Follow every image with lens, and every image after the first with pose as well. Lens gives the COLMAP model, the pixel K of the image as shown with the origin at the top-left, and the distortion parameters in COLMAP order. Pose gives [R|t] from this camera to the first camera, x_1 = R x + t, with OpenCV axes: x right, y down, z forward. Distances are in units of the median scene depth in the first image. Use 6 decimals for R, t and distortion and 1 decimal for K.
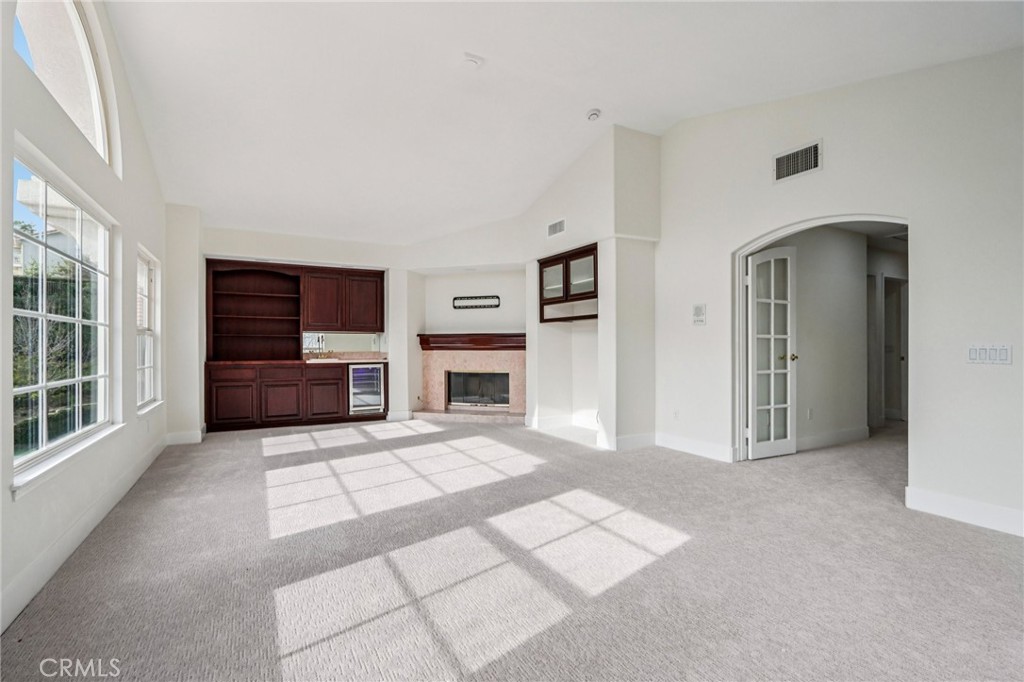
lens RADIAL K [[479.1, 0, 509.1], [0, 479.1, 345.7], [0, 0, 1]] dist [-0.013519, 0.001342]
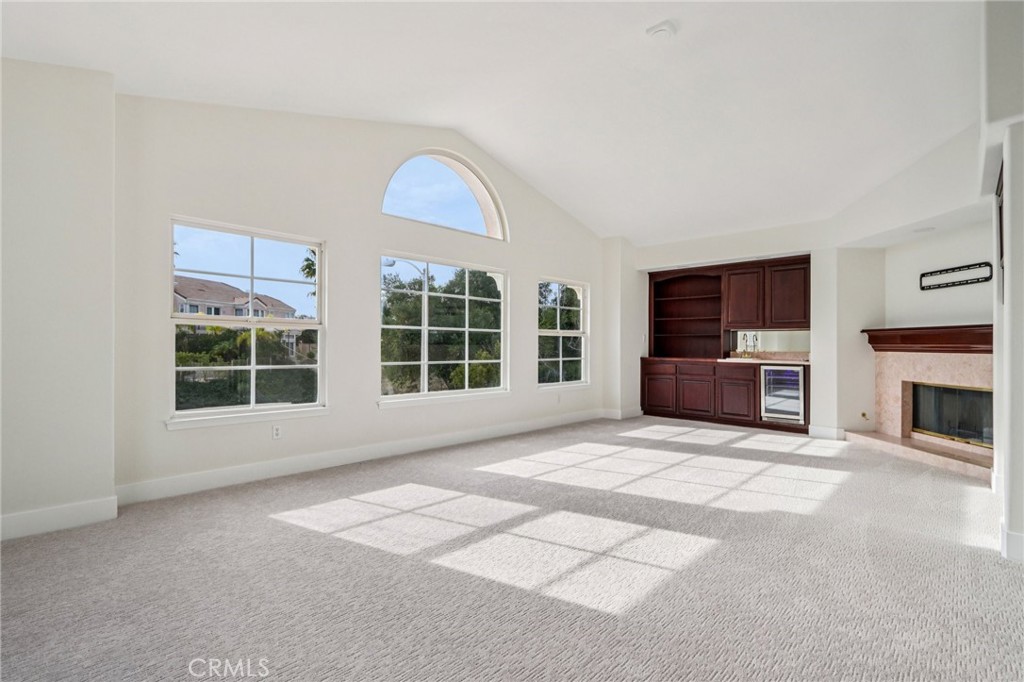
lens RADIAL K [[475.2, 0, 488.1], [0, 475.2, 343.5], [0, 0, 1]] dist [0.029470, 0.000505]
pose [[0.291895, 0.000595, -0.956450, 0.385409], [-0.002782, 0.999996, -0.000228, -0.000516], [0.956446, 0.002728, 0.291895, 0.230013]]
